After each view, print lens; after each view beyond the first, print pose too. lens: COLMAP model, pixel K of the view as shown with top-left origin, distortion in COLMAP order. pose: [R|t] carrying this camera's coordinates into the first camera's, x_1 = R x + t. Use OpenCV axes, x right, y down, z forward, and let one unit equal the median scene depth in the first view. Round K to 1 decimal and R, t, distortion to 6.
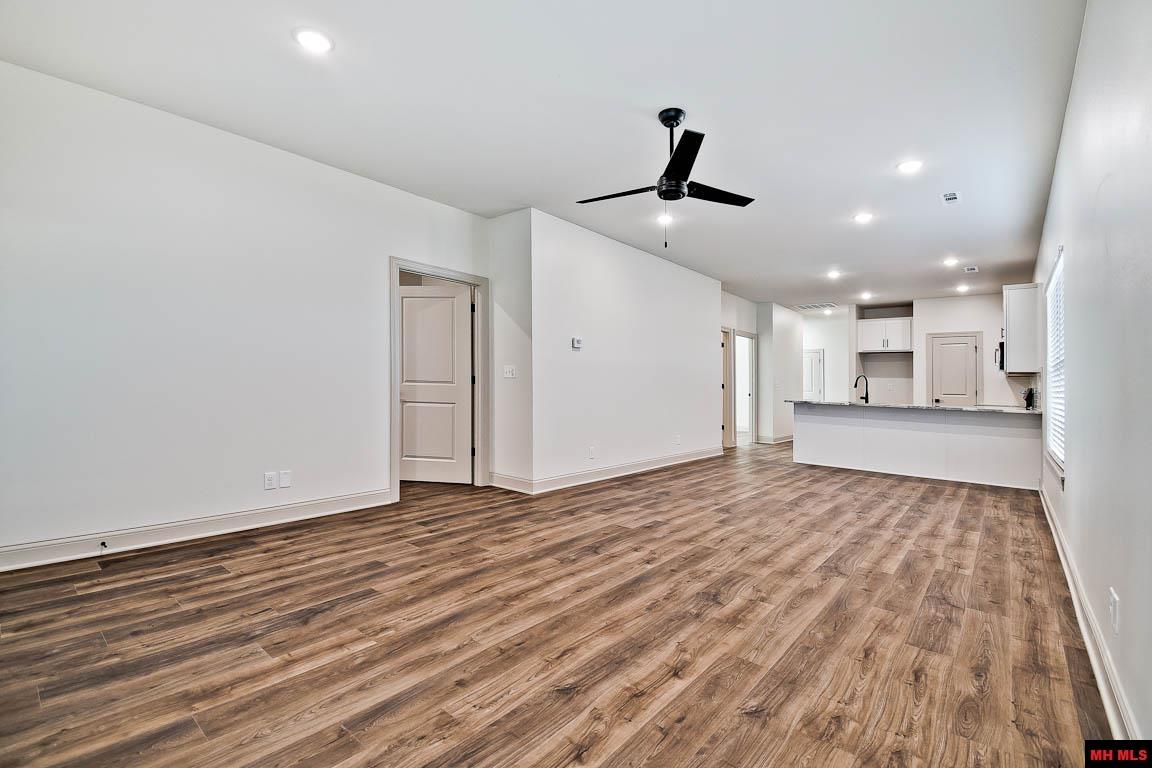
lens RADIAL K [[506.1, 0, 556.7], [0, 506.1, 383.1], [0, 0, 1]] dist [-0.010001, -0.002538]
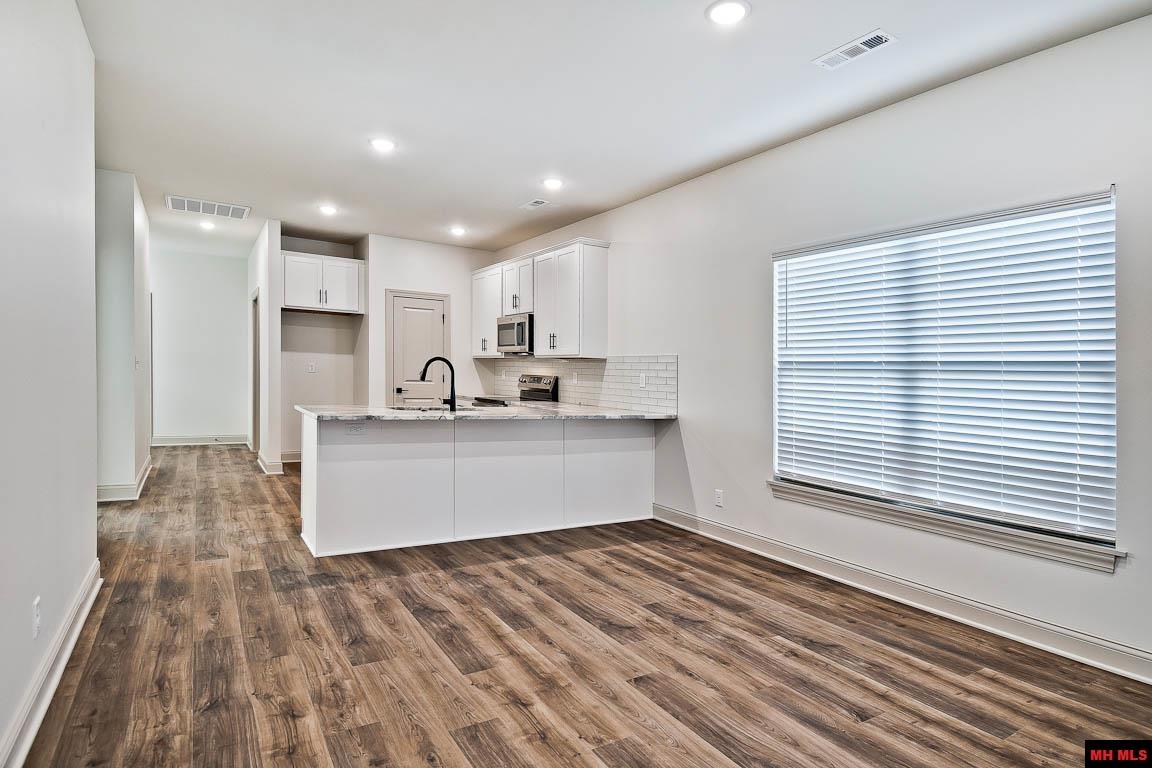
lens RADIAL K [[638.6, 0, 577.2], [0, 638.6, 384.1], [0, 0, 1]] dist [-0.023456, -0.001502]
pose [[0.297793, -0.028933, 0.954192, 0.011111], [-0.028401, 0.998830, 0.039150, -0.013454], [-0.954208, -0.038759, 0.296623, 0.489567]]
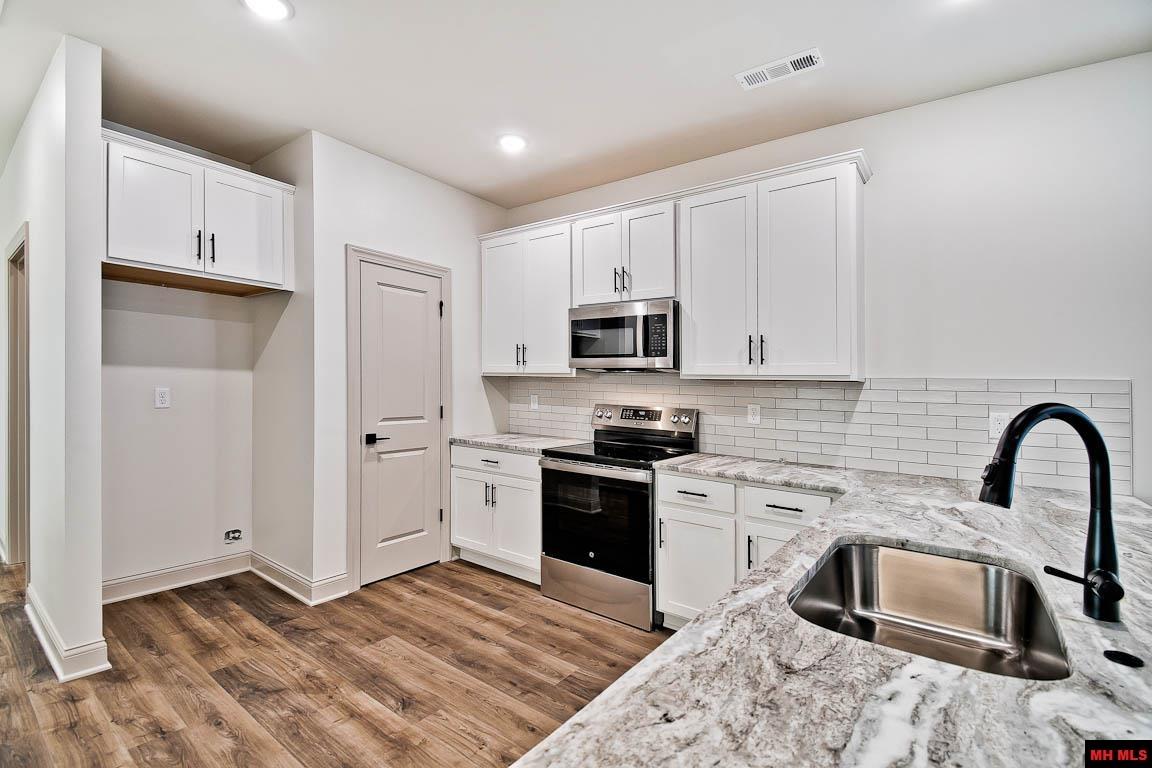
lens RADIAL K [[527.1, 0, 575.3], [0, 527.1, 385.8], [0, 0, 1]] dist [-0.001772, -0.006896]
pose [[-0.072072, -0.022120, 0.997154, 0.352434], [-0.029434, 0.999366, 0.020042, -0.014169], [-0.996965, -0.027906, -0.072677, 0.834187]]
